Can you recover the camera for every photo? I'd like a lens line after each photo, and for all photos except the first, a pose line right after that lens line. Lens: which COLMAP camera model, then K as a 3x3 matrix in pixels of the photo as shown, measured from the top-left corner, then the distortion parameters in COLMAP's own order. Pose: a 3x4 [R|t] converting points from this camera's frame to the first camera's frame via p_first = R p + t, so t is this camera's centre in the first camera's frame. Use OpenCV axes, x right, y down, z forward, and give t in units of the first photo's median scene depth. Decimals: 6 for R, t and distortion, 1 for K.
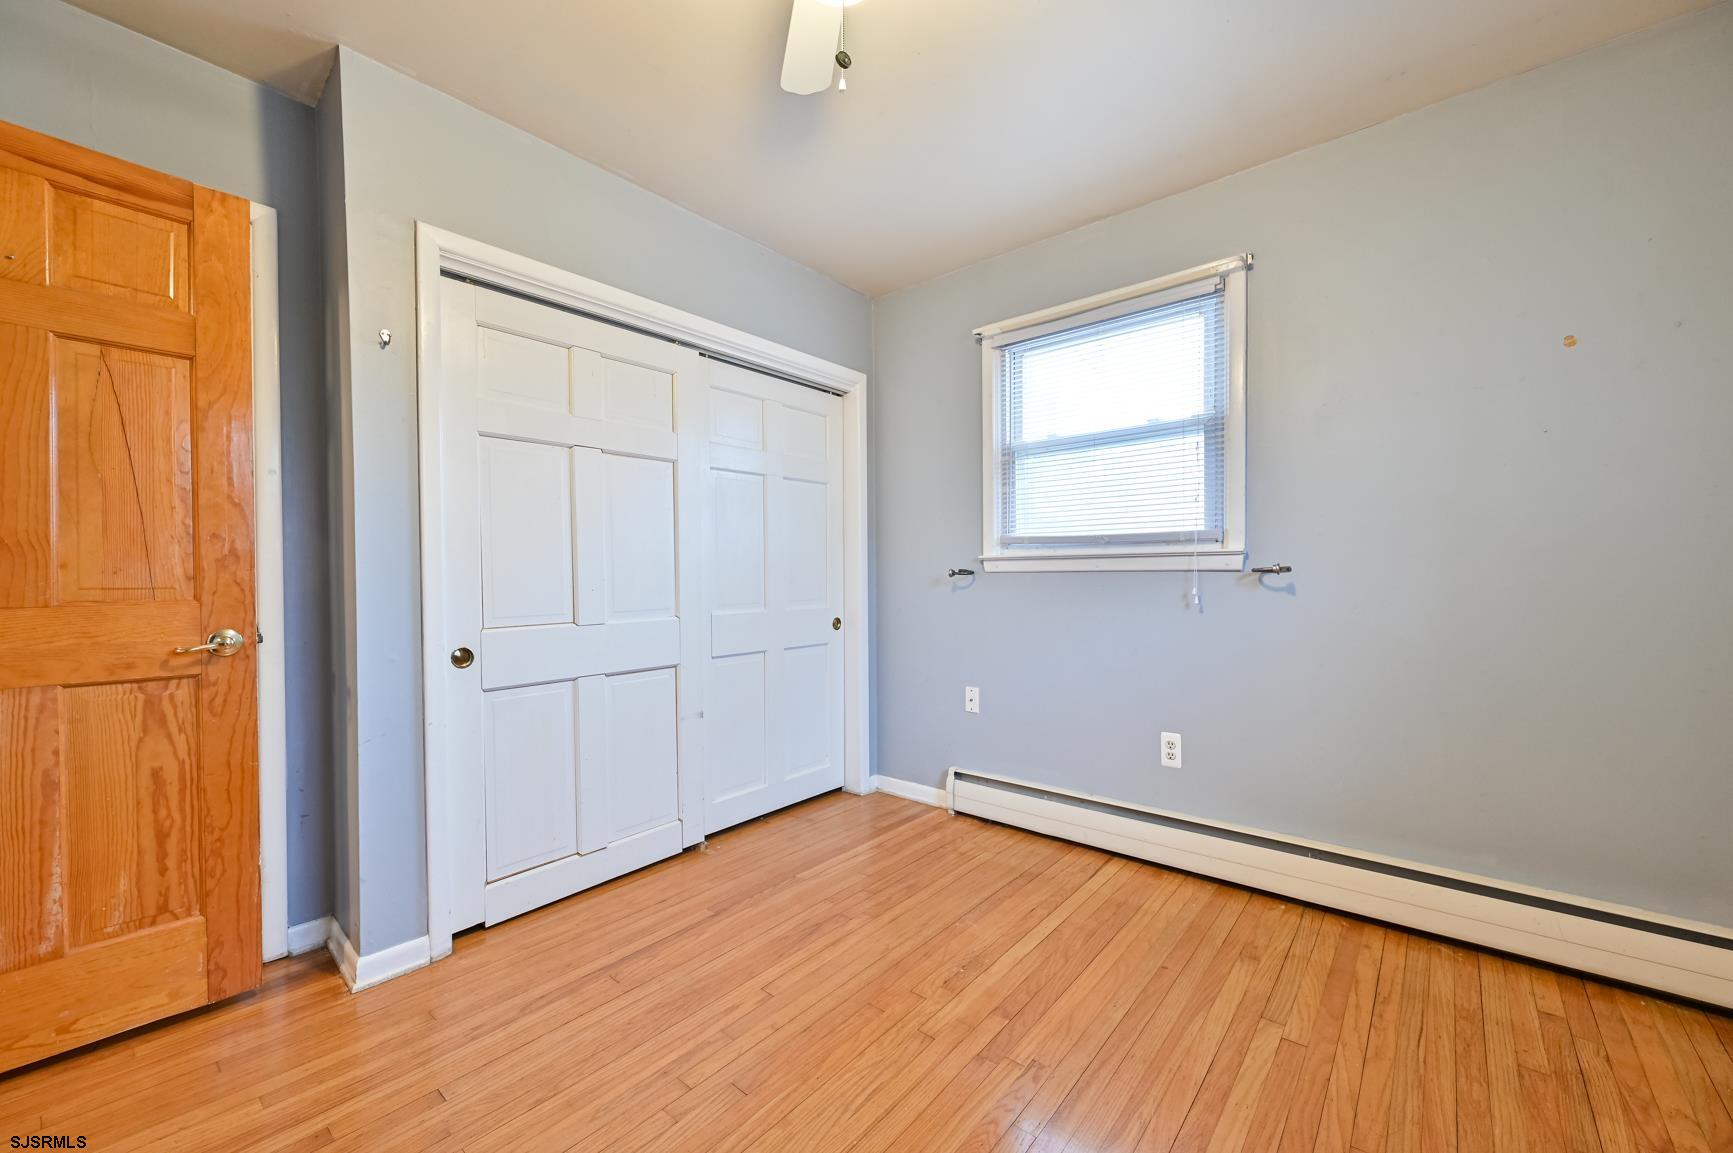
lens RADIAL K [[679.1, 0, 877.7], [0, 679.1, 586.0], [0, 0, 1]] dist [-0.001973, -0.000243]
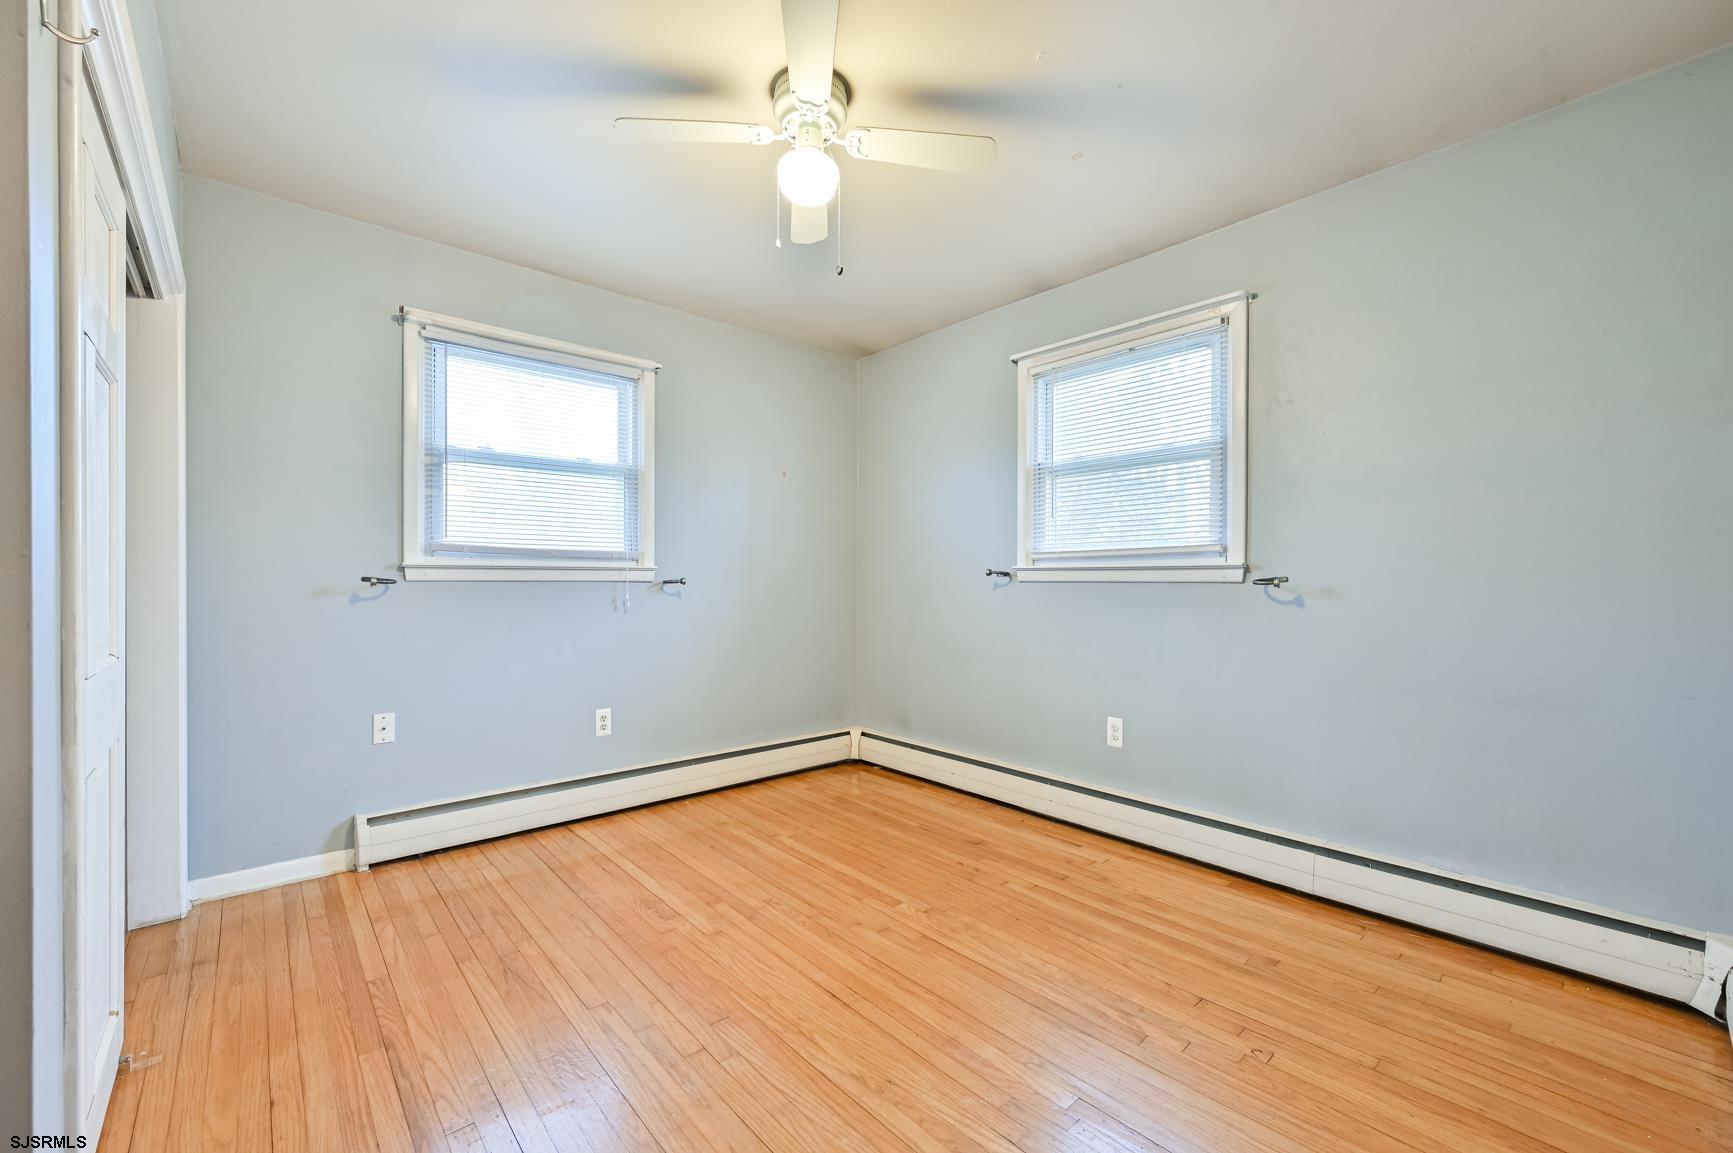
lens RADIAL K [[683.0, 0, 866.4], [0, 683.0, 584.4], [0, 0, 1]] dist [-0.000546, 0.000314]
pose [[0.153320, 0.002827, 0.988173, -0.770492], [0.012904, 0.999905, -0.004862, -0.004172], [-0.988092, 0.013497, 0.153269, 0.319757]]
